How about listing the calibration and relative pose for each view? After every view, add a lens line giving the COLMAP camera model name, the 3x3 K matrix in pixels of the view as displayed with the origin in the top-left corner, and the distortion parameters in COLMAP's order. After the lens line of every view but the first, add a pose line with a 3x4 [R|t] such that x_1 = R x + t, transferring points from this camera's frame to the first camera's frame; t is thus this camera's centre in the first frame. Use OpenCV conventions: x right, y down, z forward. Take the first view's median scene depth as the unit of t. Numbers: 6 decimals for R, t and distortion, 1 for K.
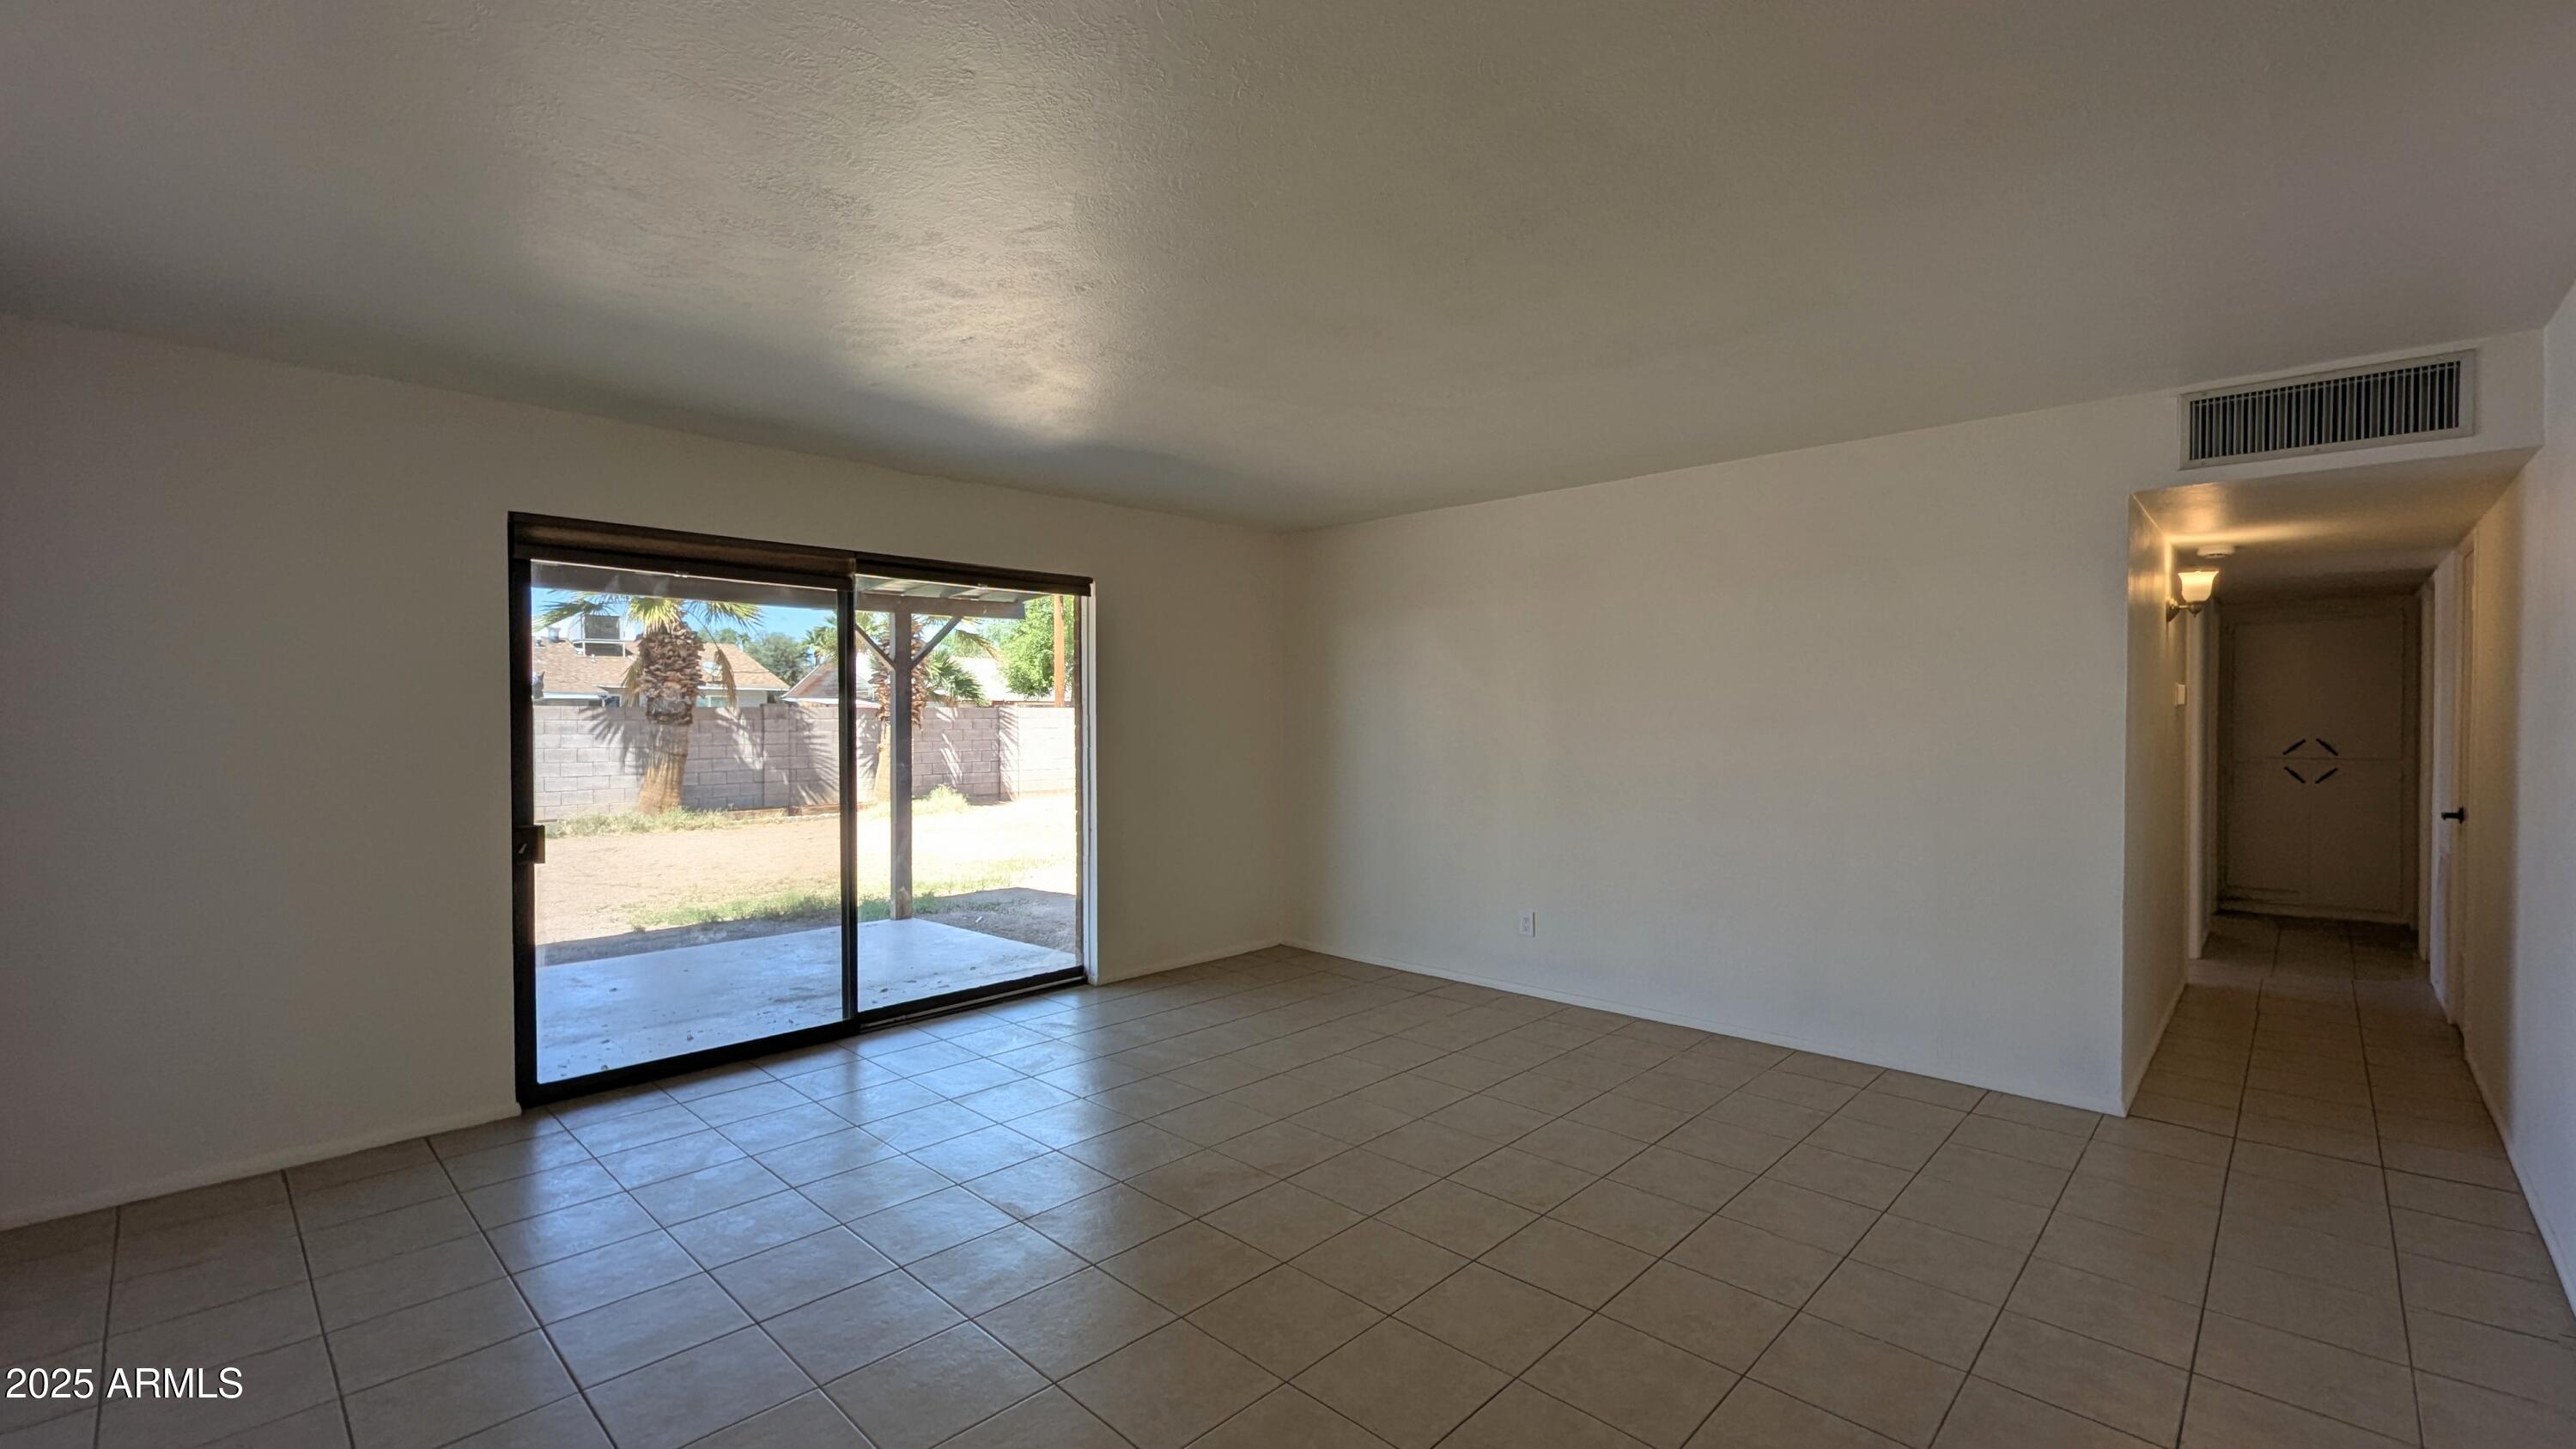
lens RADIAL K [[1066.8, 0, 1301.9], [0, 1066.8, 730.2], [0, 0, 1]] dist [0.001767, 0.000455]
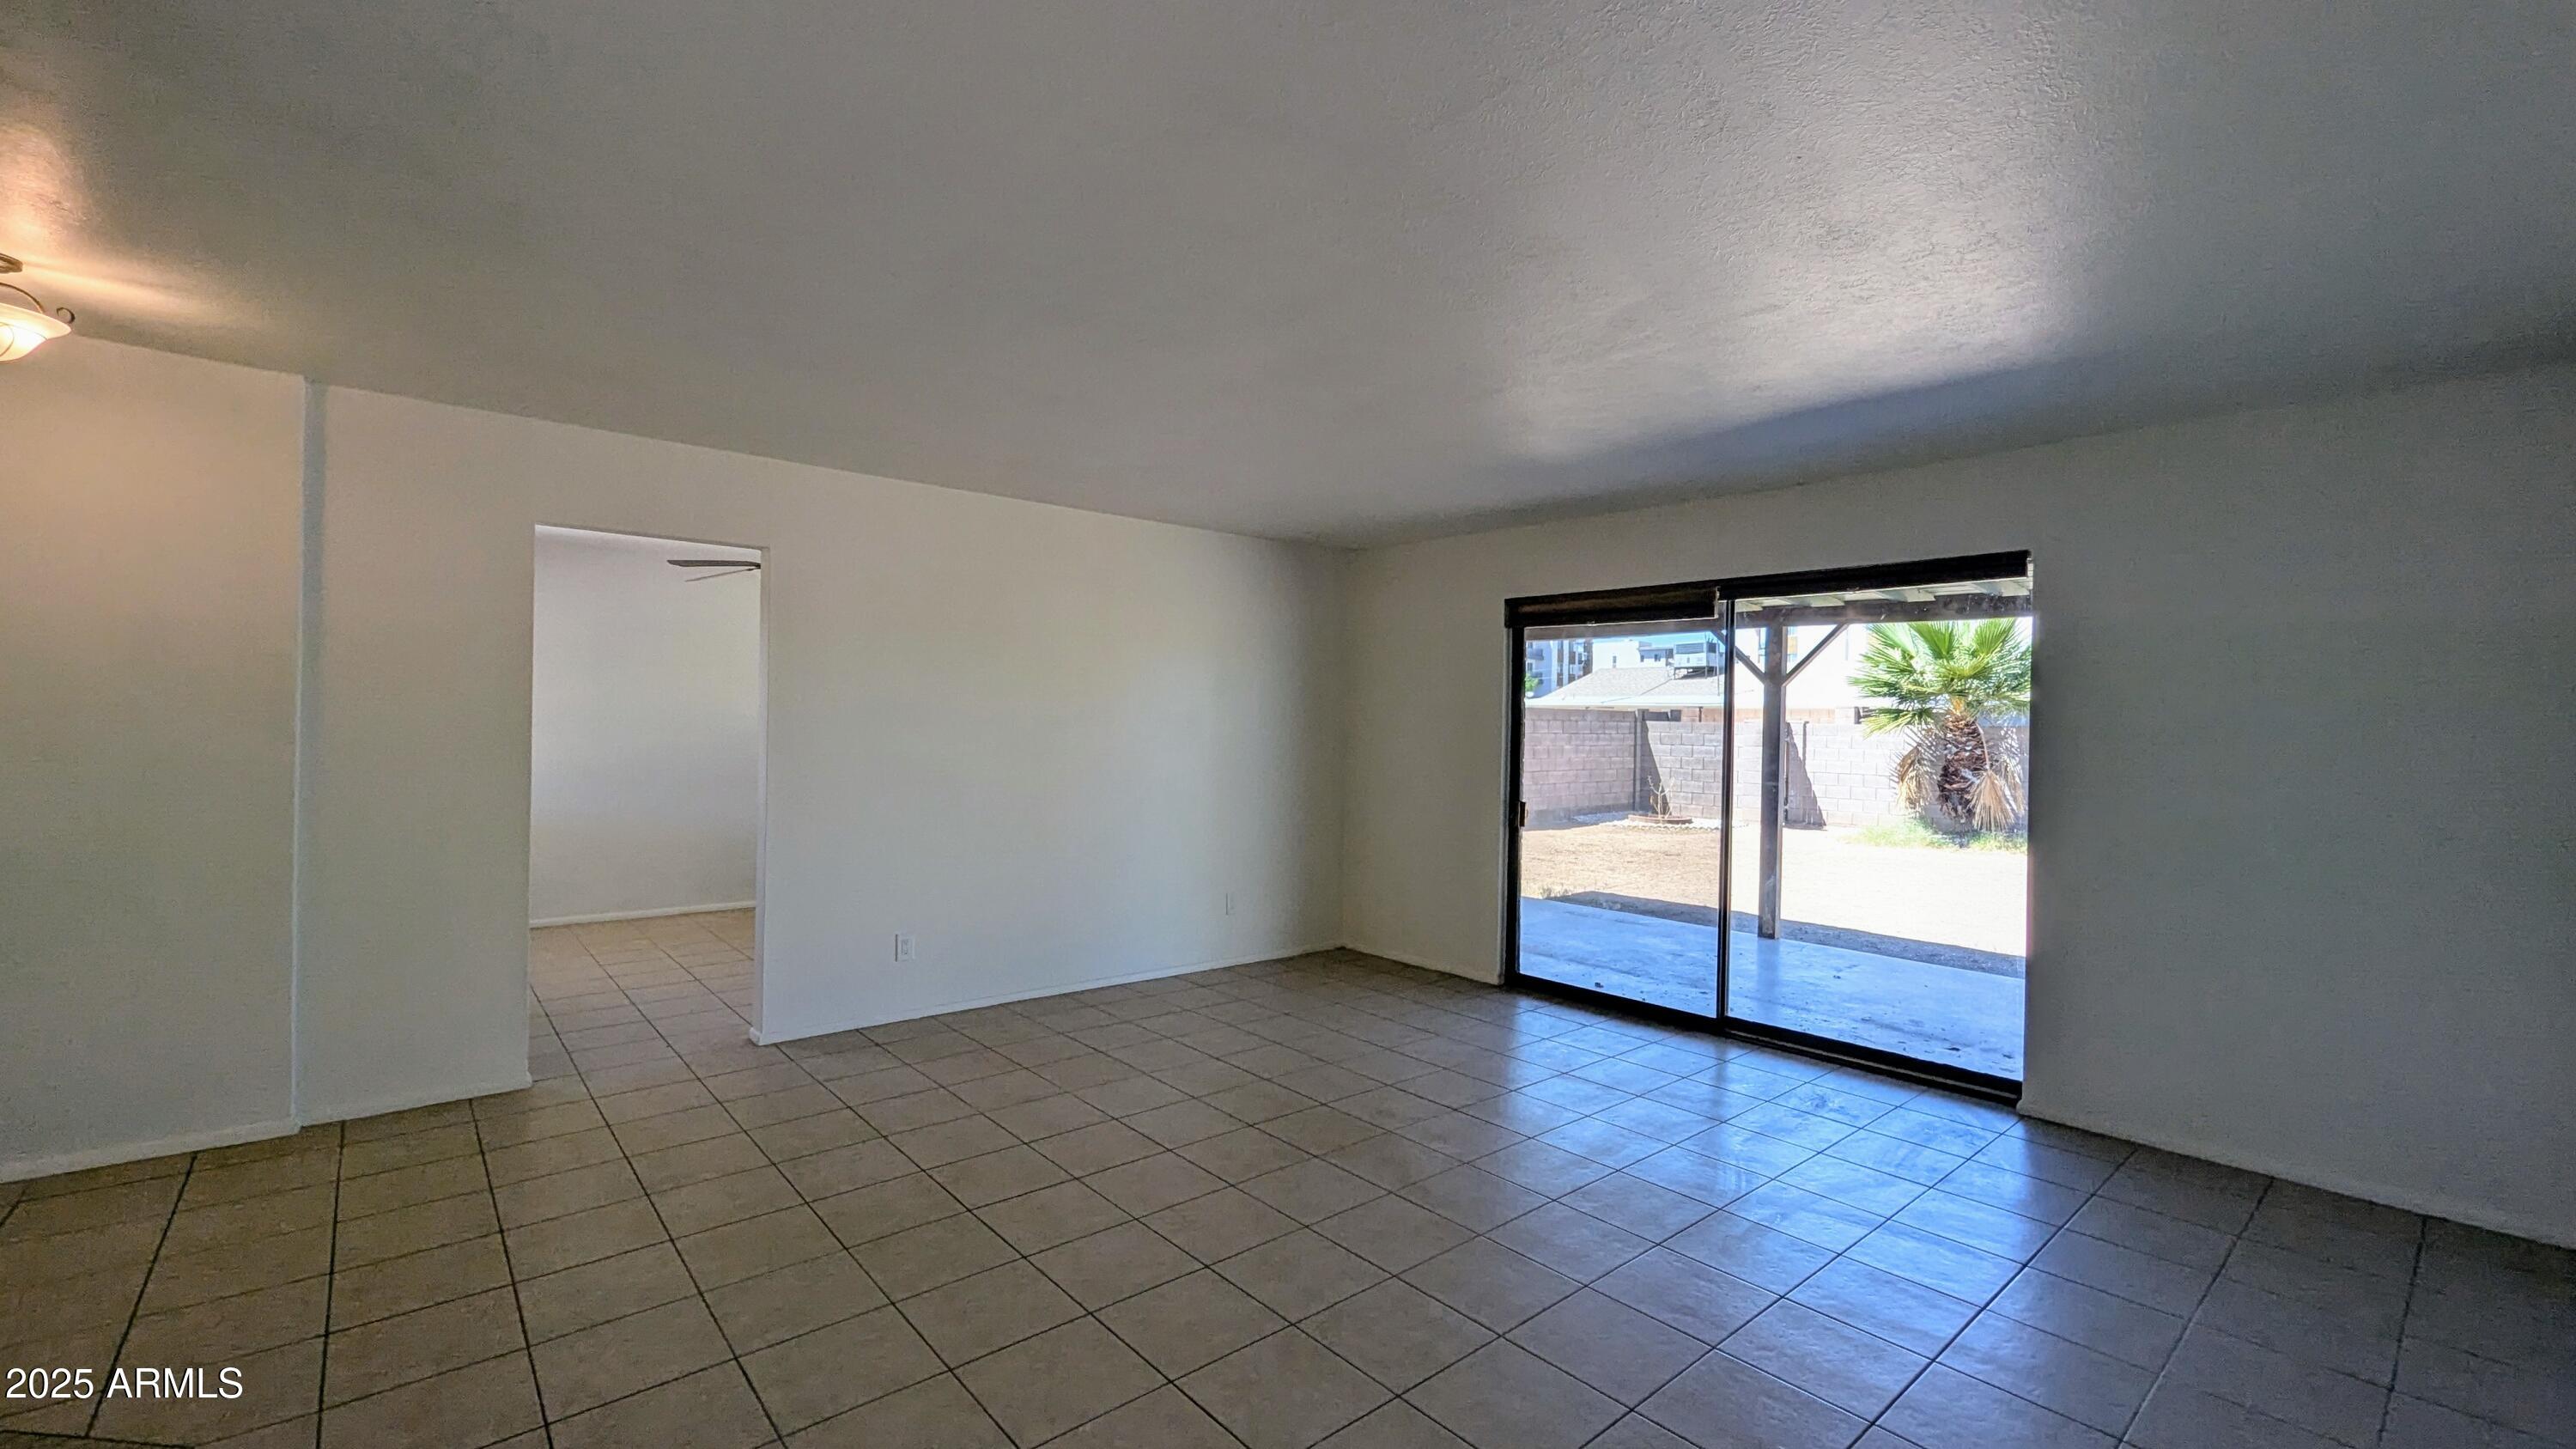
lens RADIAL K [[1065.6, 0, 1278.3], [0, 1065.6, 724.3], [0, 0, 1]] dist [0.001016, 0.000104]
pose [[-0.114630, 0.002462, -0.993405, 0.681042], [-0.022785, 0.999727, 0.005107, -0.017243], [0.993147, 0.023220, -0.114542, 0.681963]]
